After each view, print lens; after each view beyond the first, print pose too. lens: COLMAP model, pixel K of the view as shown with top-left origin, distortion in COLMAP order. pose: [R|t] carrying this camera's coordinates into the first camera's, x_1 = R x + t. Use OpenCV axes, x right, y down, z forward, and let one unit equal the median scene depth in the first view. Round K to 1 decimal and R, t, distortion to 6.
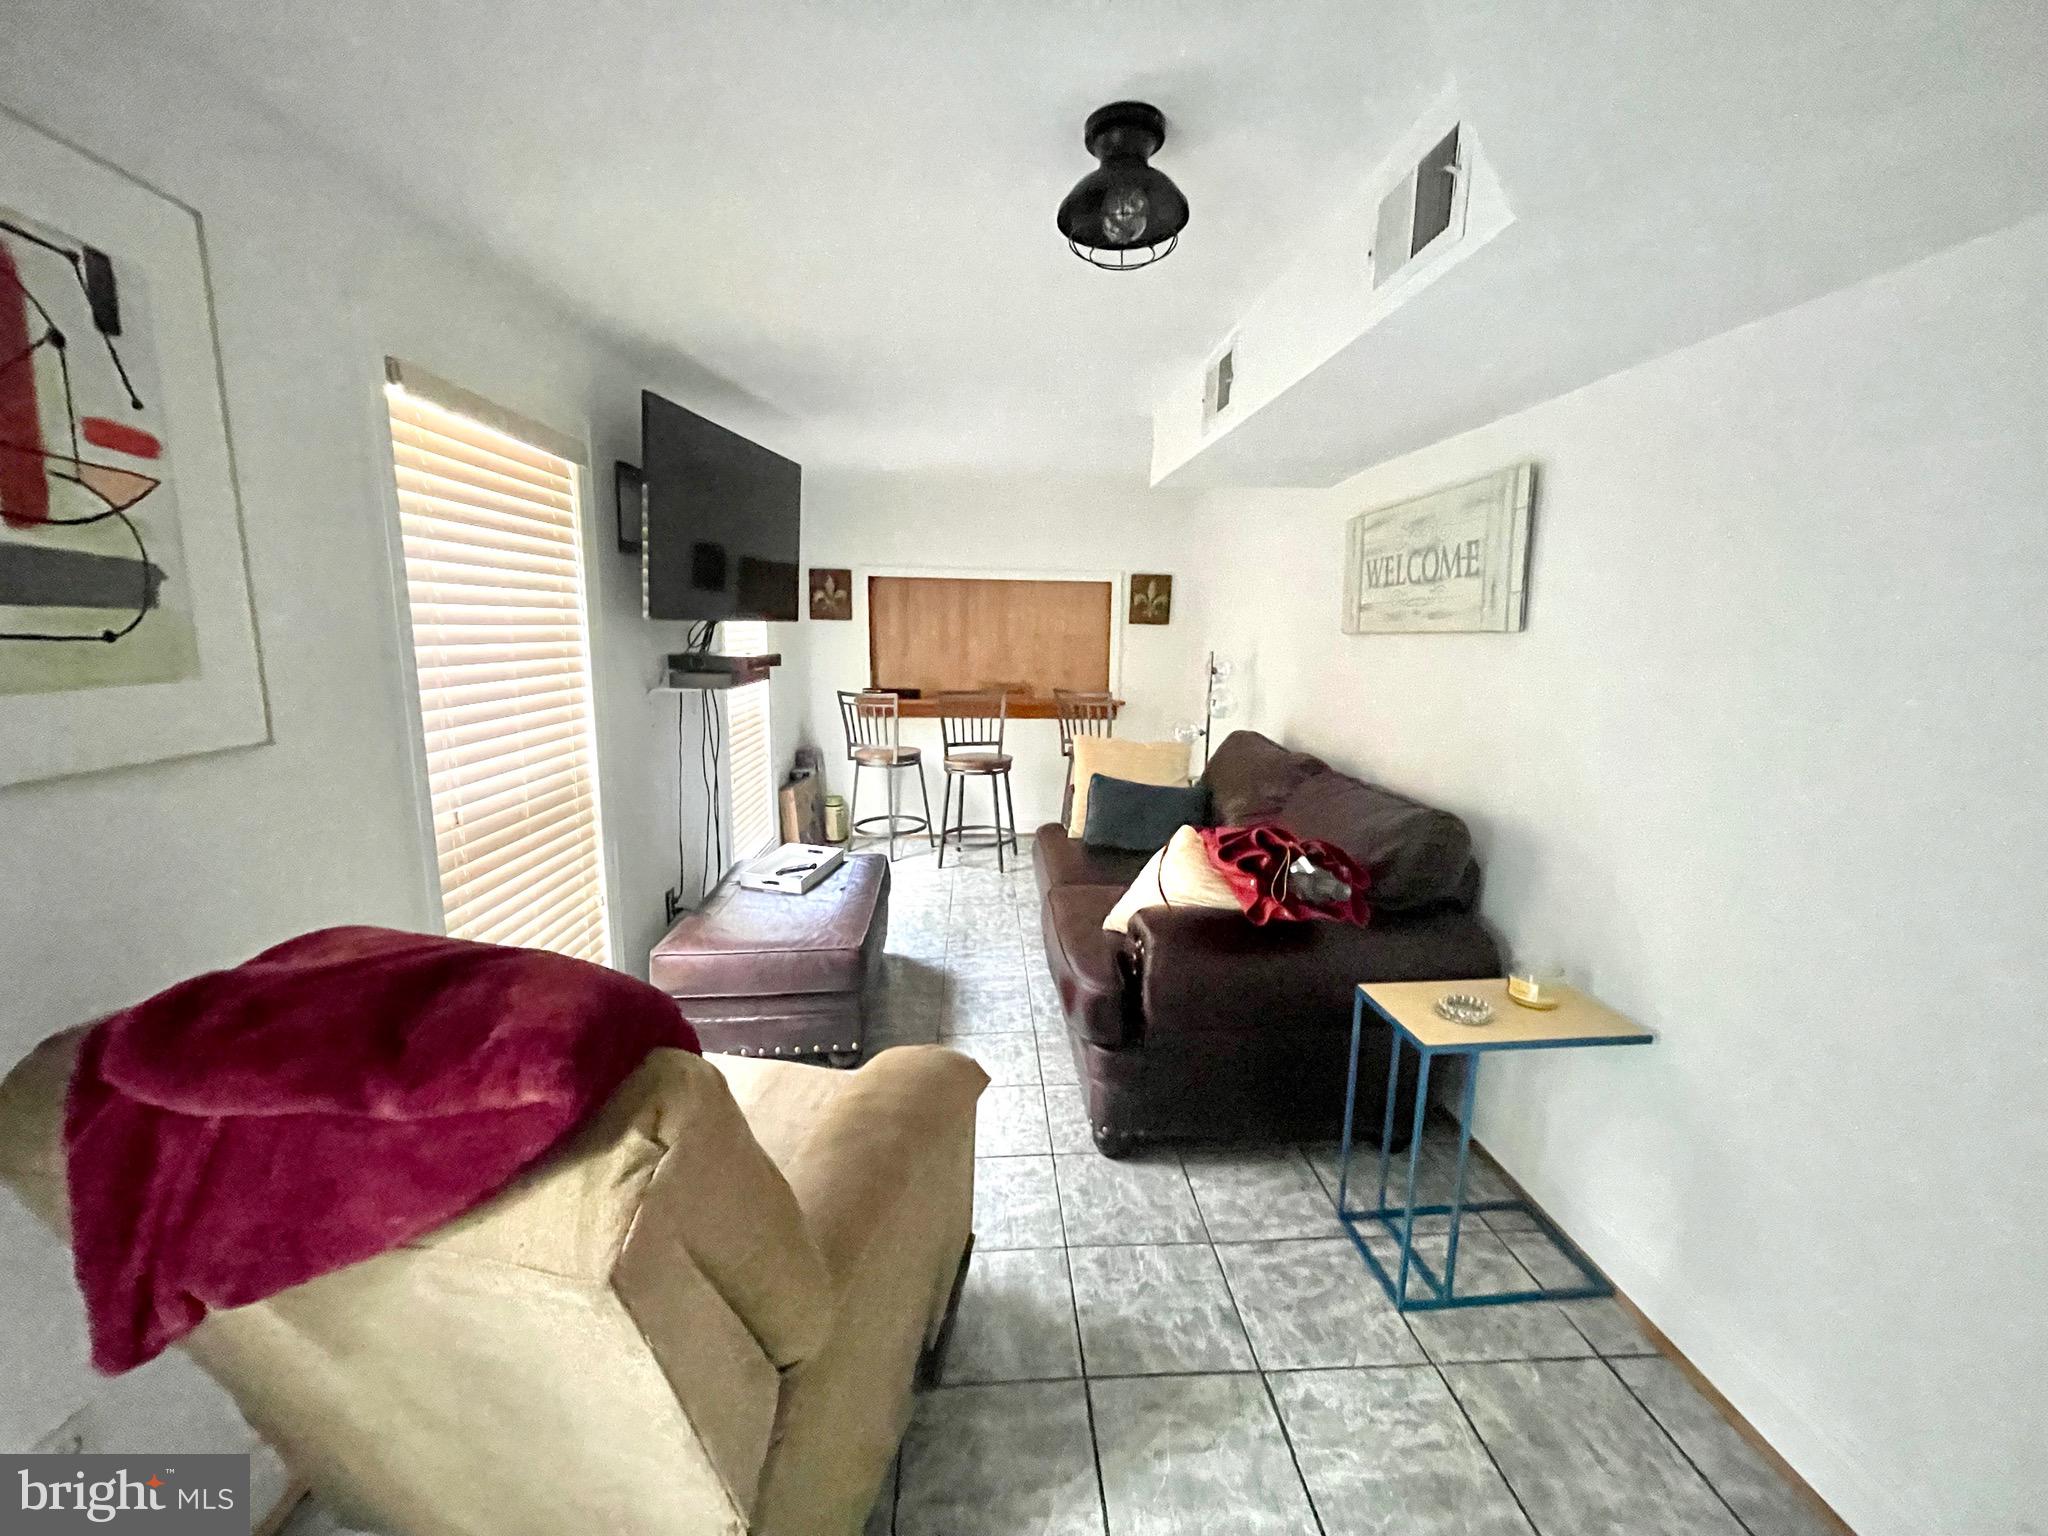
lens RADIAL K [[829.0, 0, 1025.3], [0, 829.0, 761.4], [0, 0, 1]] dist [-0.006763, 0.001324]
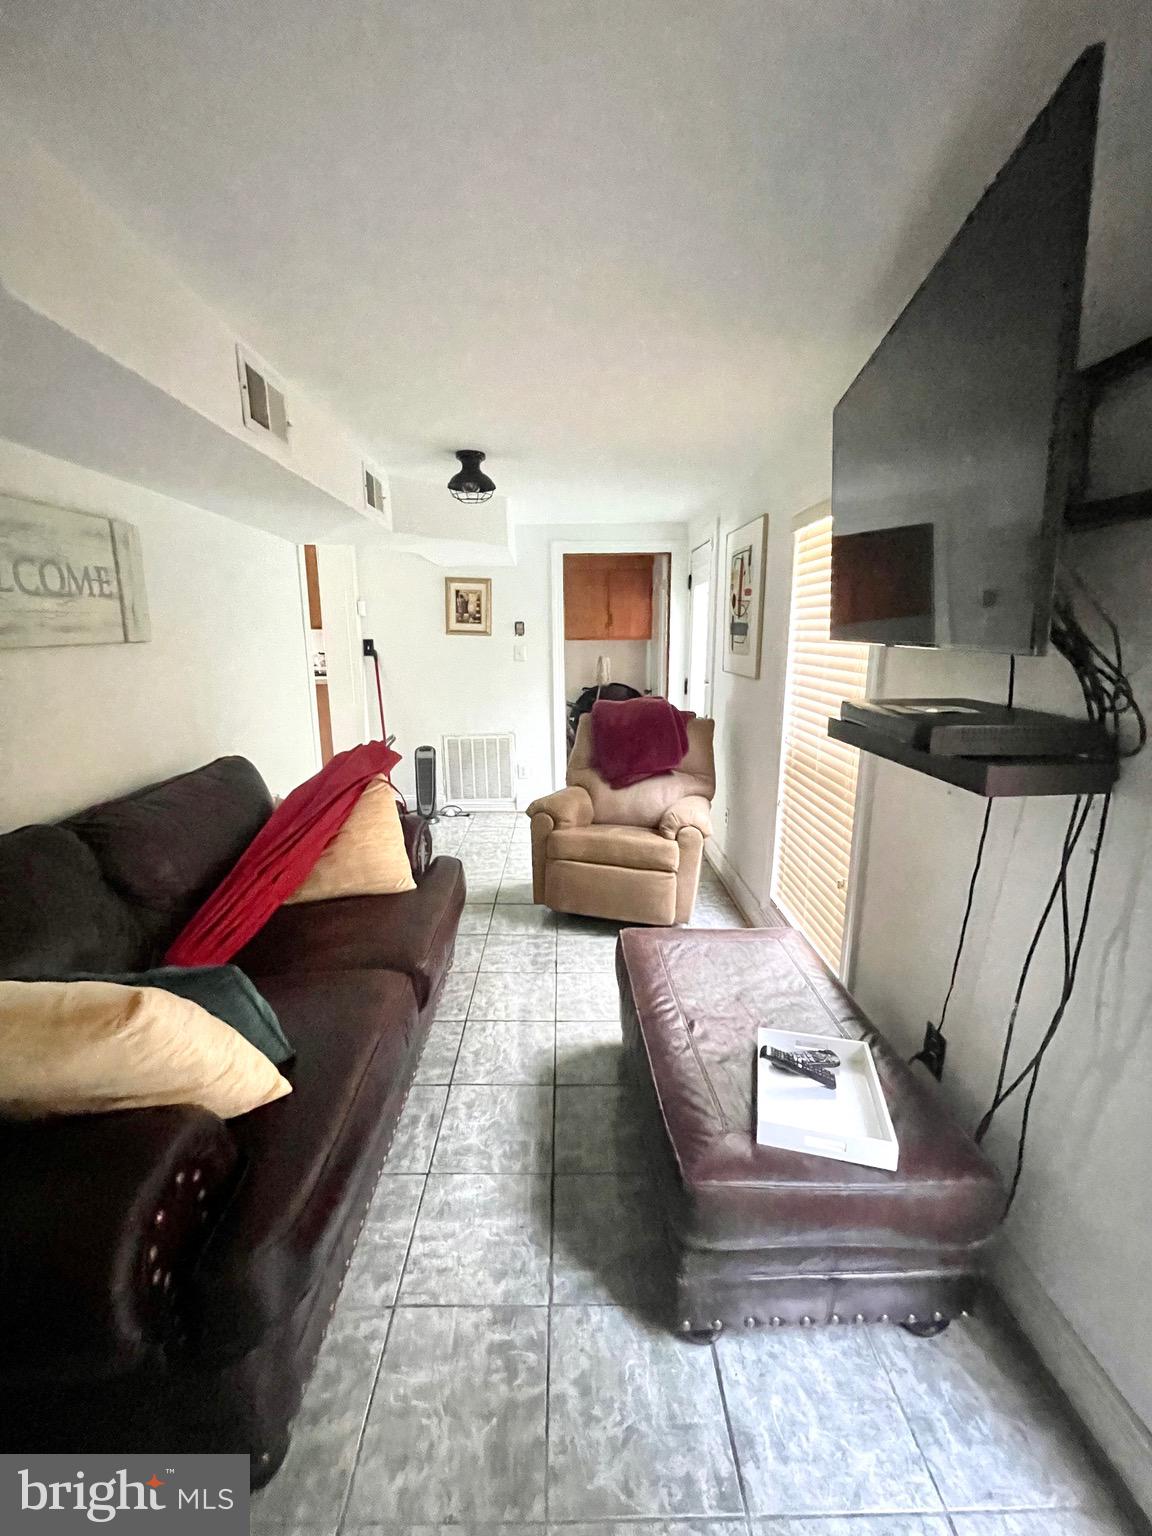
lens RADIAL K [[621.7, 0, 572.8], [0, 621.7, 764.3], [0, 0, 1]] dist [-0.006763, 0.001324]
pose [[-0.998955, -0.014833, 0.043220, -0.175117], [0.001971, 0.930978, 0.365070, -0.302380], [-0.045652, 0.364774, -0.929976, 1.765073]]
